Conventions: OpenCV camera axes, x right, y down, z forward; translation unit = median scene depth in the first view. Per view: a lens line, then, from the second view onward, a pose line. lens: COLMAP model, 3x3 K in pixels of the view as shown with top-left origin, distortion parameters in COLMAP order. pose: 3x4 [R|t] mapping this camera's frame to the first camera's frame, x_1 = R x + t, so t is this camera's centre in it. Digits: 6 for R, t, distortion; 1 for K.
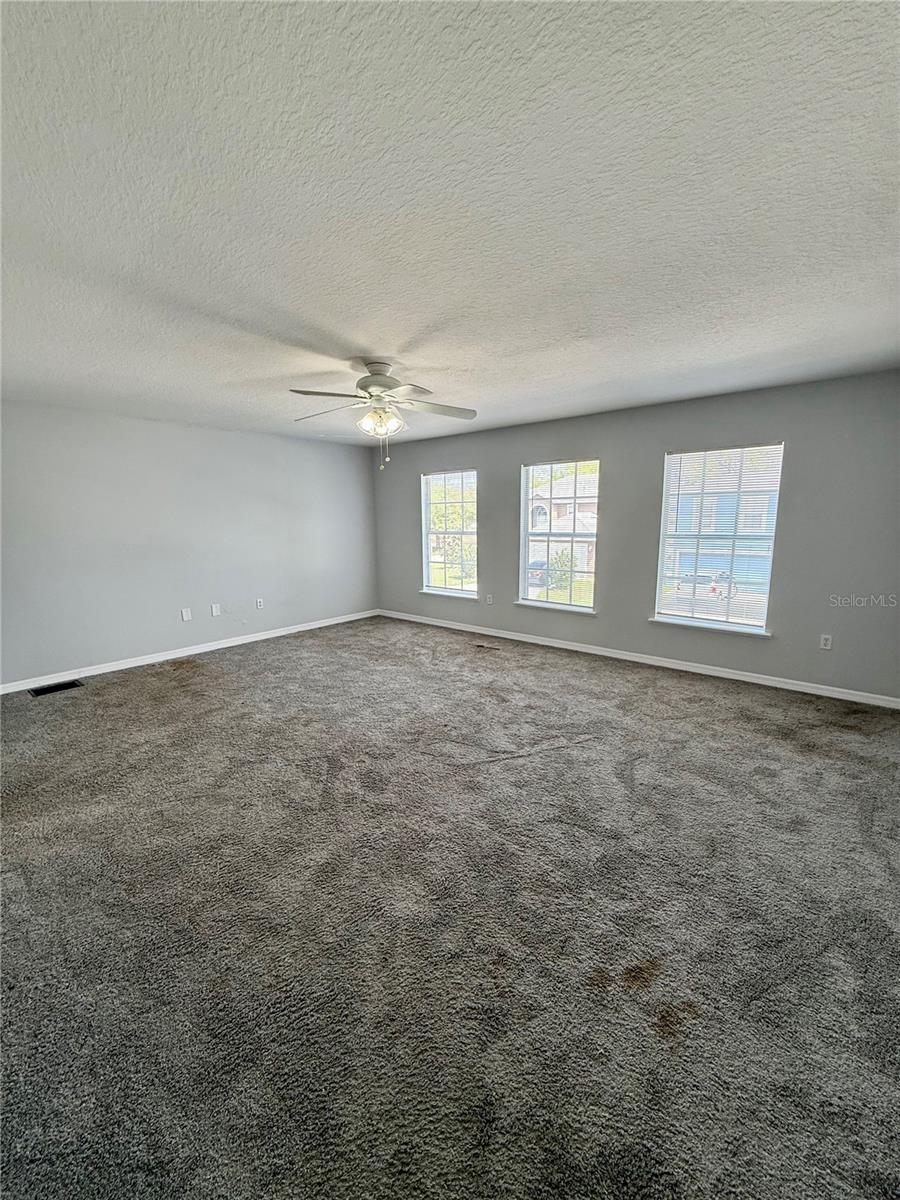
lens RADIAL K [[479.9, 0, 449.4], [0, 479.9, 591.5], [0, 0, 1]] dist [-0.000101, -0.000452]
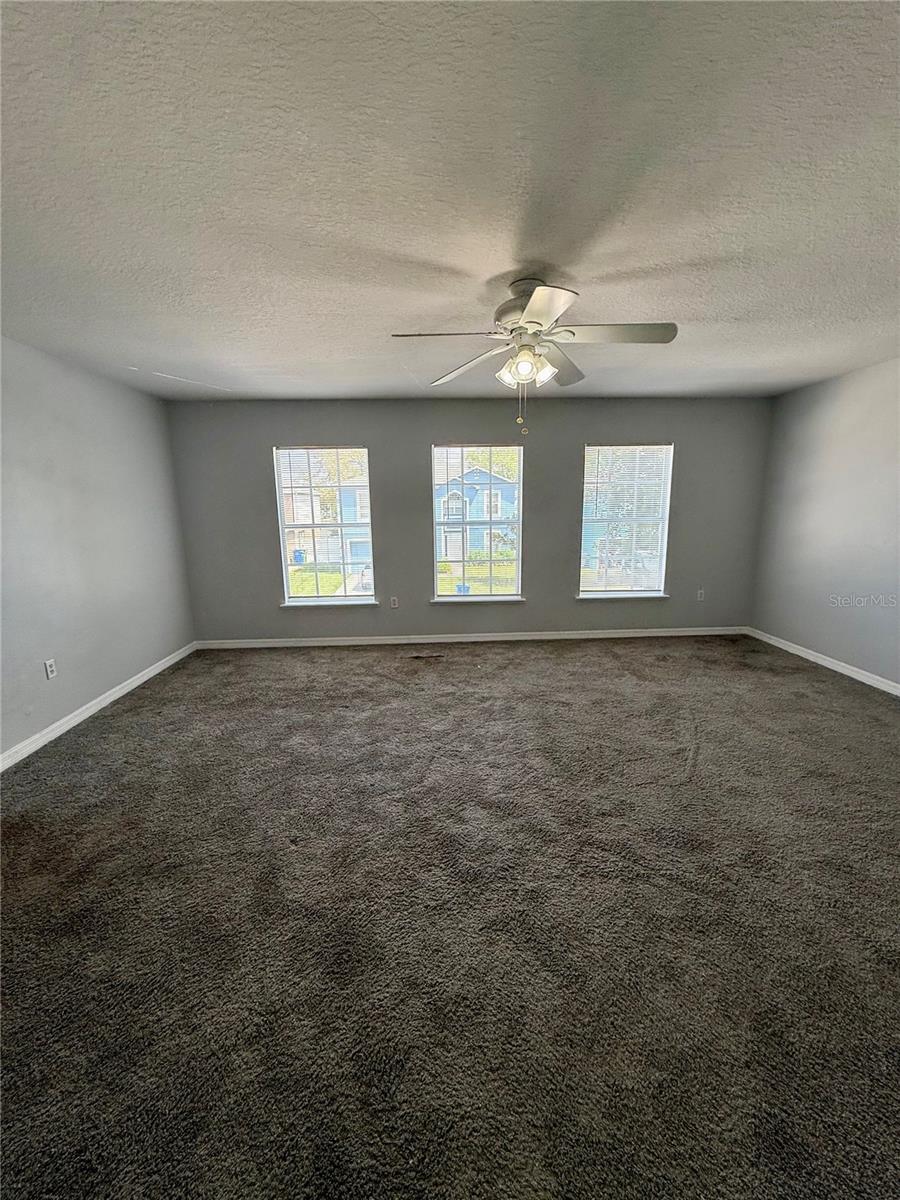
lens RADIAL K [[479.9, 0, 453.2], [0, 479.9, 595.4], [0, 0, 1]] dist [-0.000101, -0.000452]
pose [[0.735087, -0.127815, 0.665816, -0.510265], [0.112020, 0.991468, 0.066655, -0.051427], [-0.668655, 0.025588, 0.743133, 0.375817]]
